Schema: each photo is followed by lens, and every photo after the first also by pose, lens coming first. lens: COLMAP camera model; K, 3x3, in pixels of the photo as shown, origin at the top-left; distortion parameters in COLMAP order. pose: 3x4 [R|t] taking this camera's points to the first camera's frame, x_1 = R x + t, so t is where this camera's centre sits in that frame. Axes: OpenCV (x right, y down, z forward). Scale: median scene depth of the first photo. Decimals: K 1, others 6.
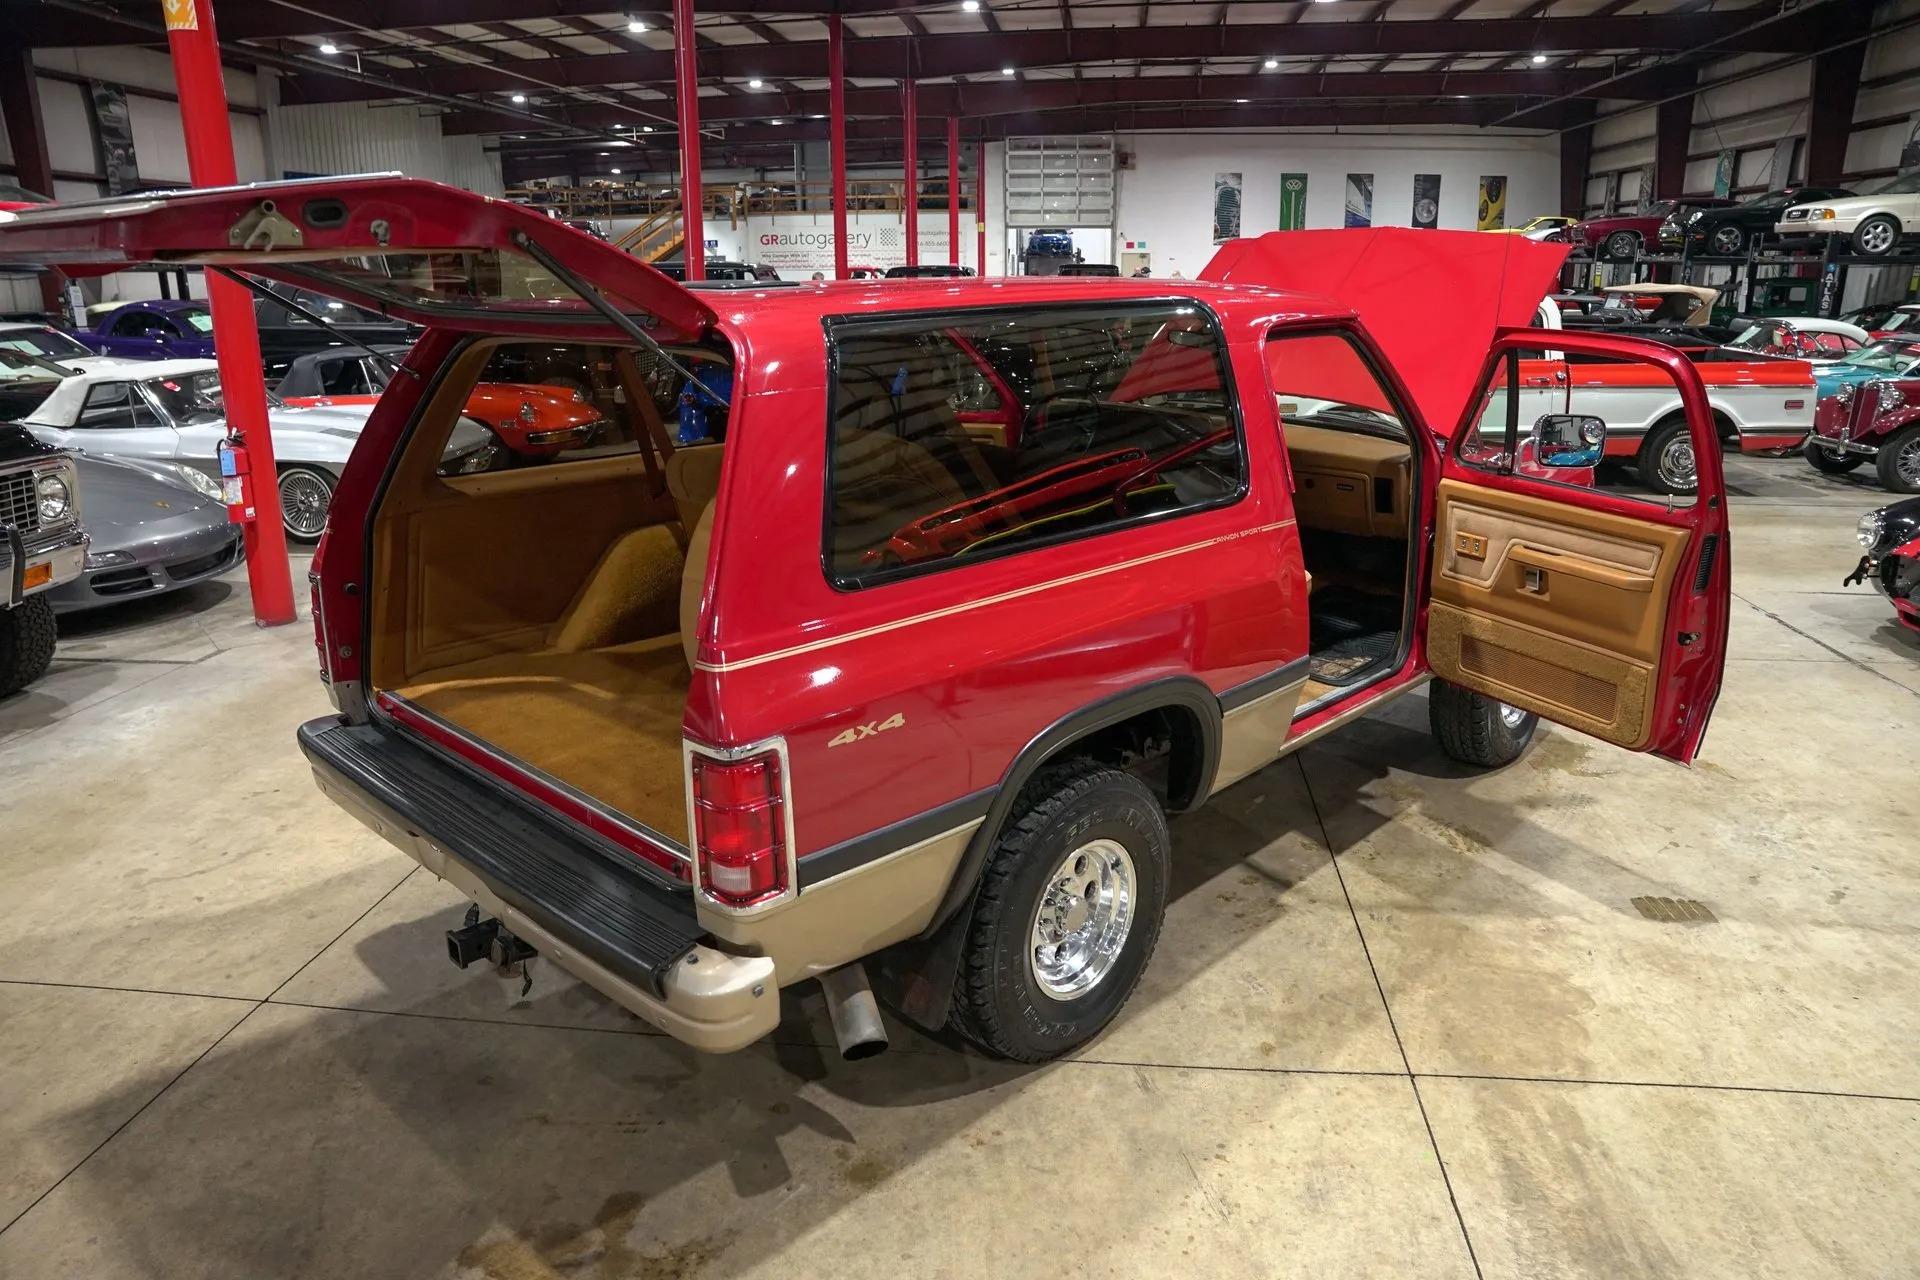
lens RADIAL K [[1316.3, 0, 963.2], [0, 1316.3, 646.1], [0, 0, 1]] dist [-0.143808, 0.113092]
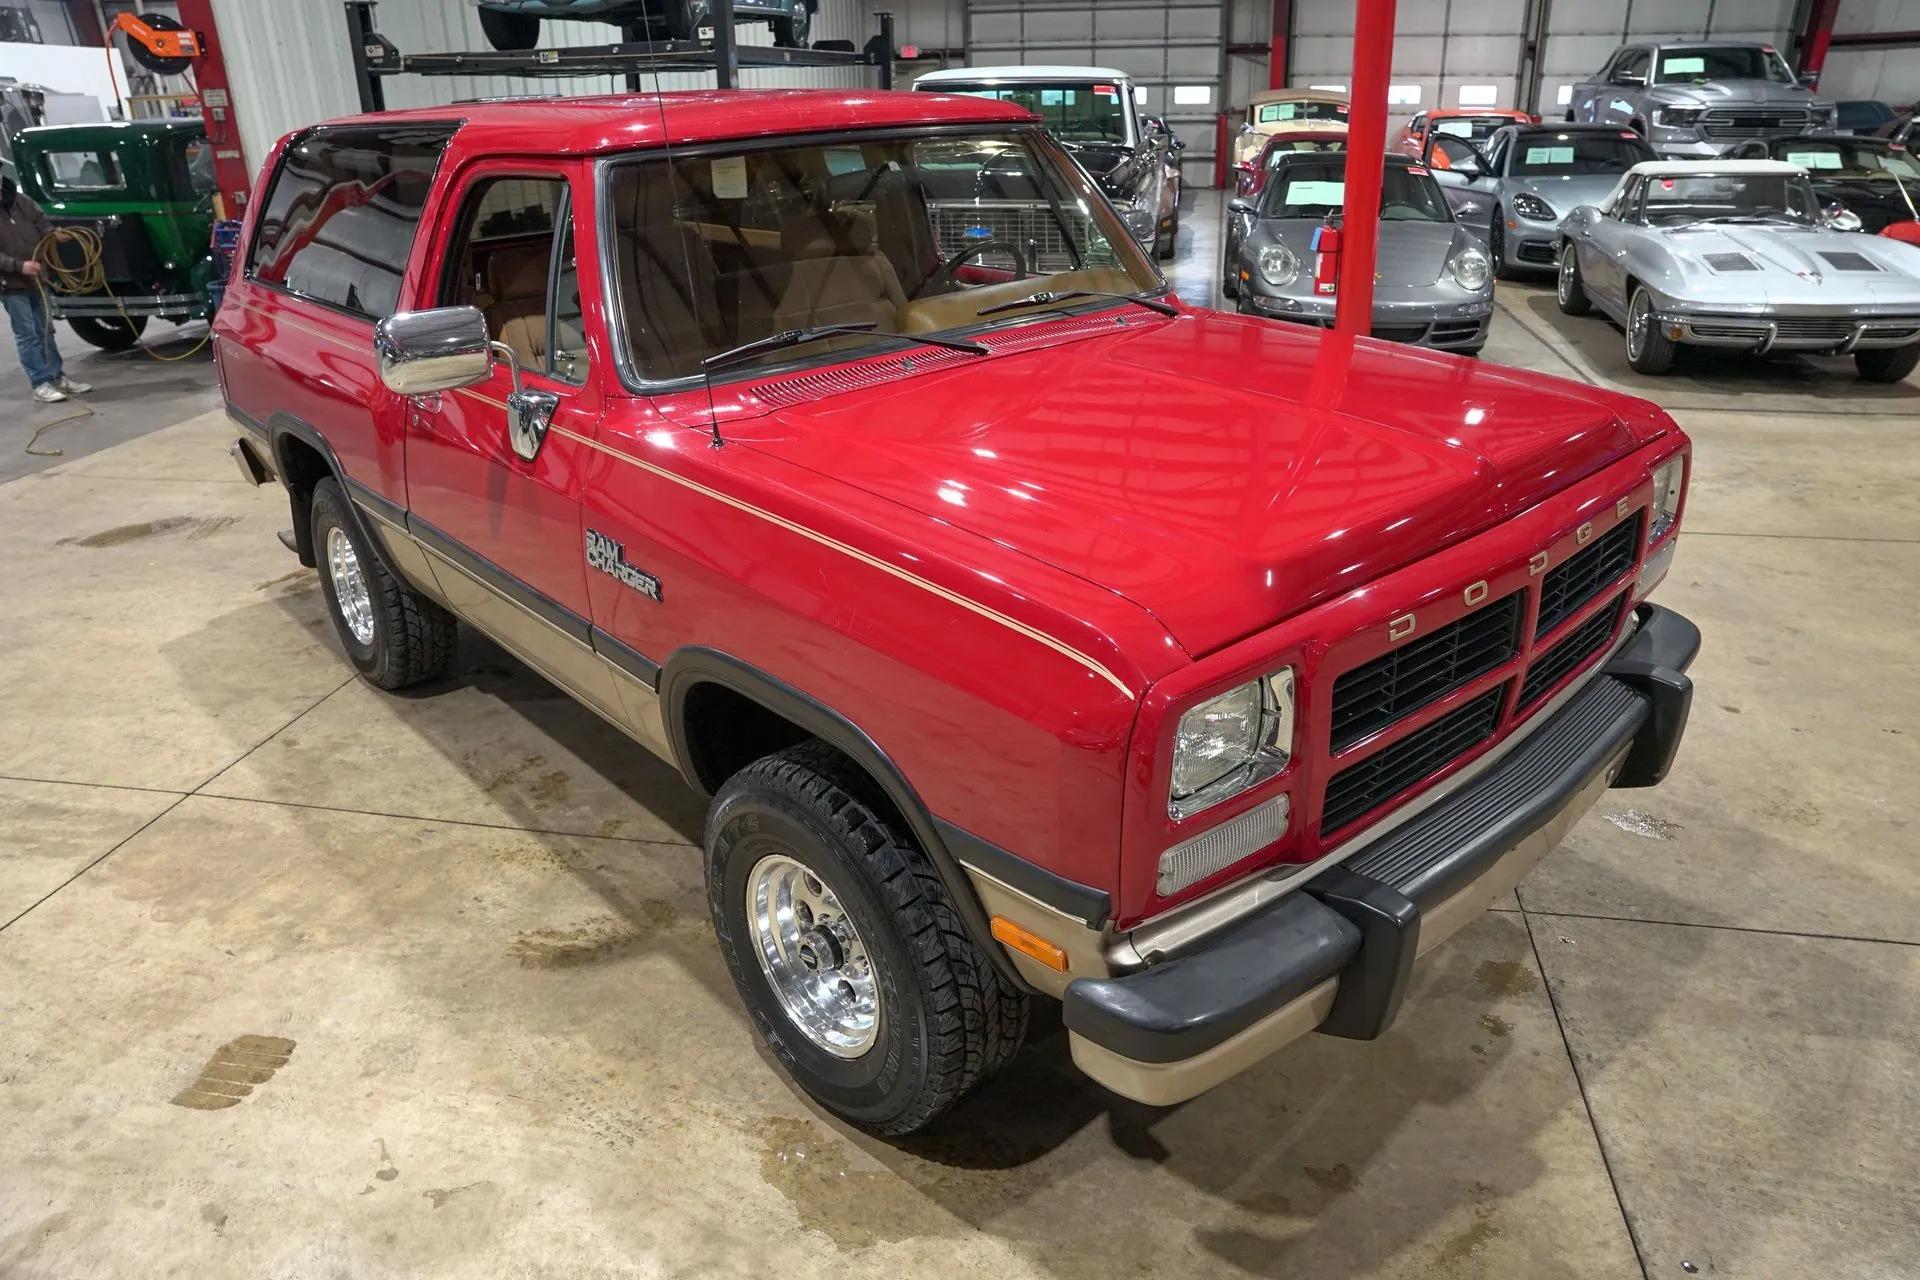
lens RADIAL K [[1315.5, 0, 963.8], [0, 1315.5, 640.9], [0, 0, 1]] dist [-0.143029, 0.112627]
pose [[-0.072479, 0.405301, -0.911305, 1.116120], [-0.264008, 0.873320, 0.409405, -0.397116], [0.961793, 0.270265, 0.043706, 1.356117]]
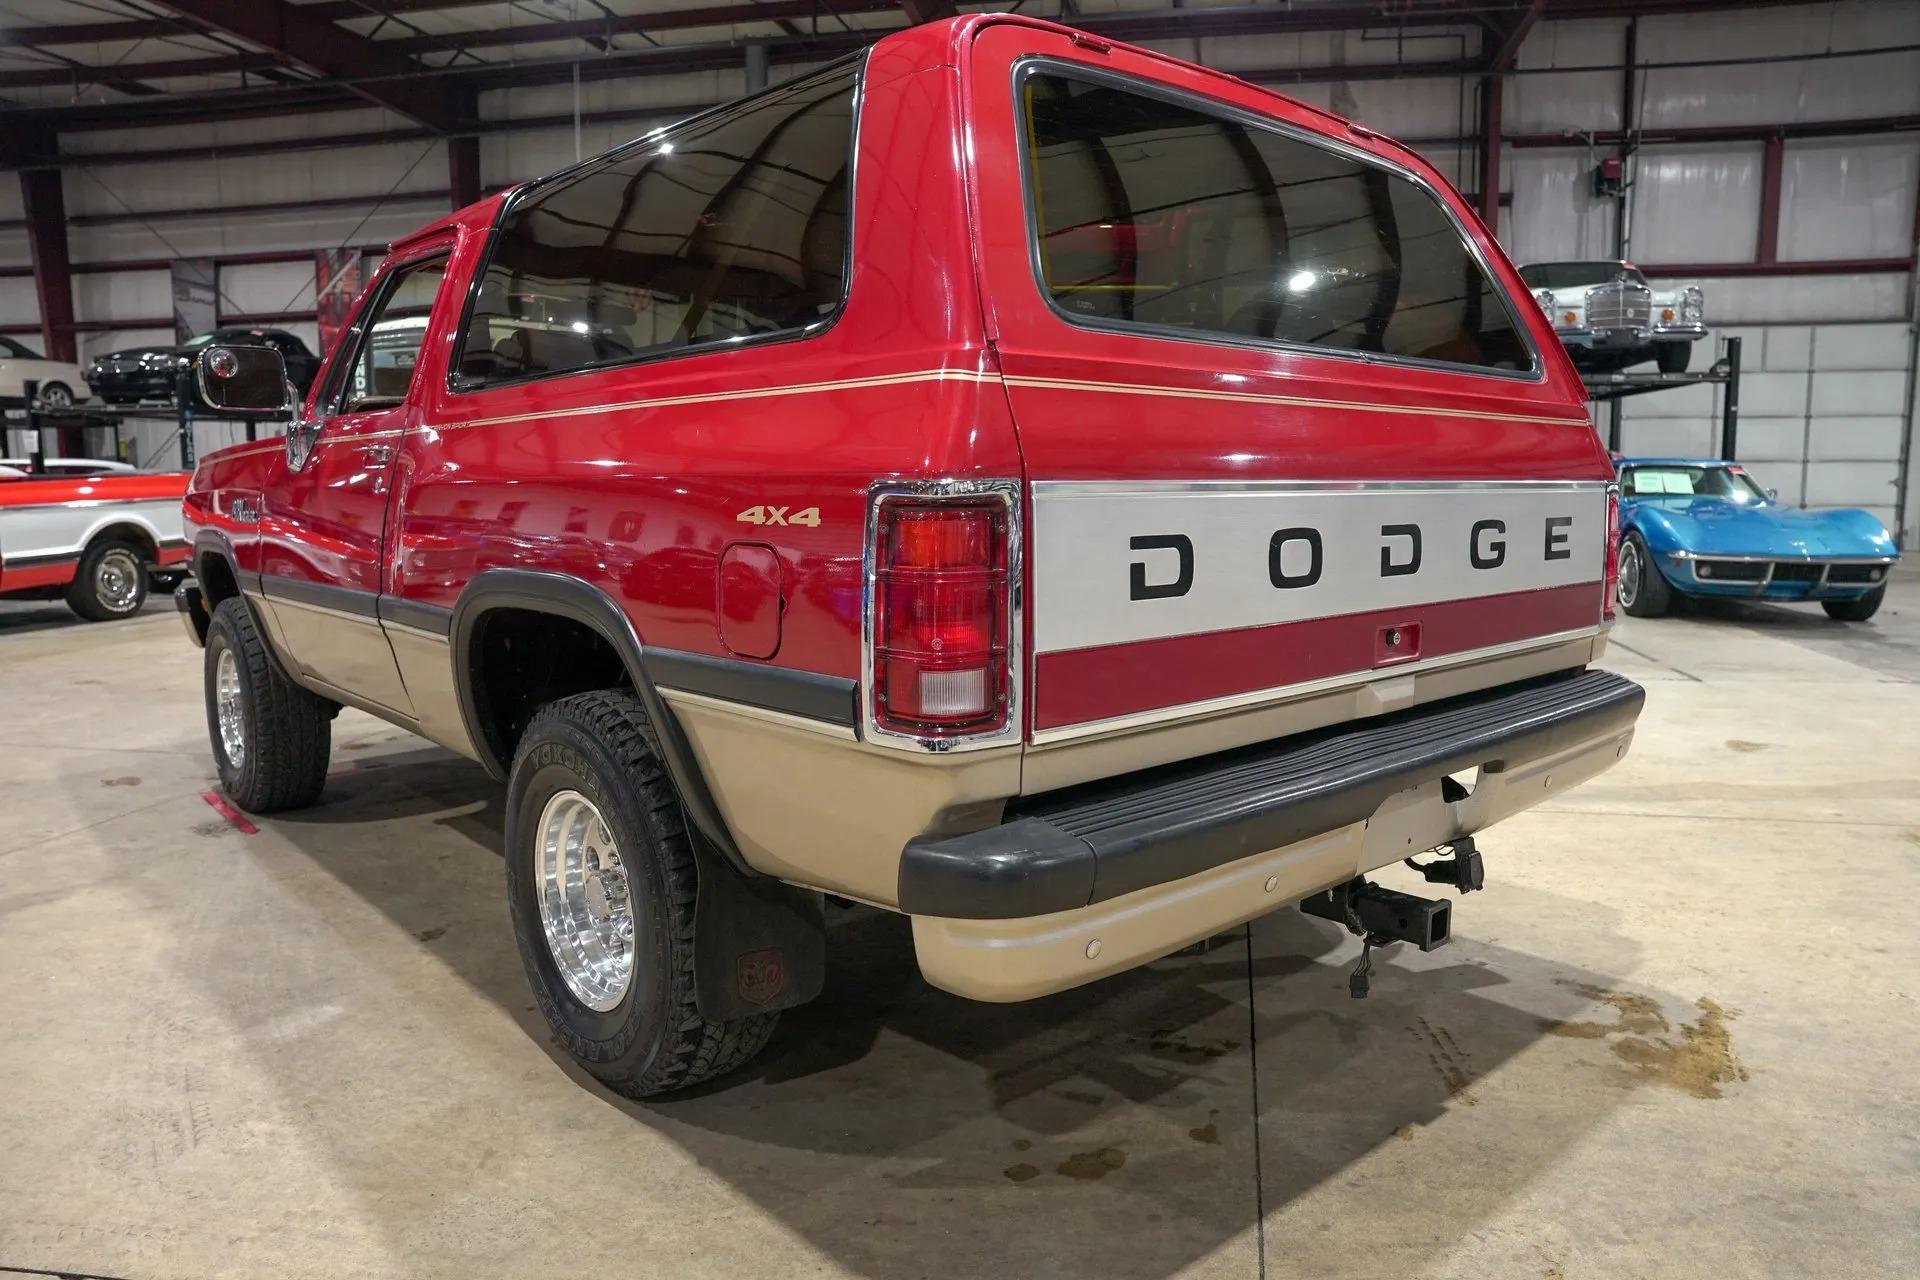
lens RADIAL K [[1315.5, 0, 963.8], [0, 1315.5, 640.9], [0, 0, 1]] dist [-0.143029, 0.112627]
pose [[0.083658, -0.126879, 0.988384, -0.886332], [0.288203, 0.952553, 0.097886, -0.046315], [-0.953908, 0.276666, 0.116255, 0.905483]]
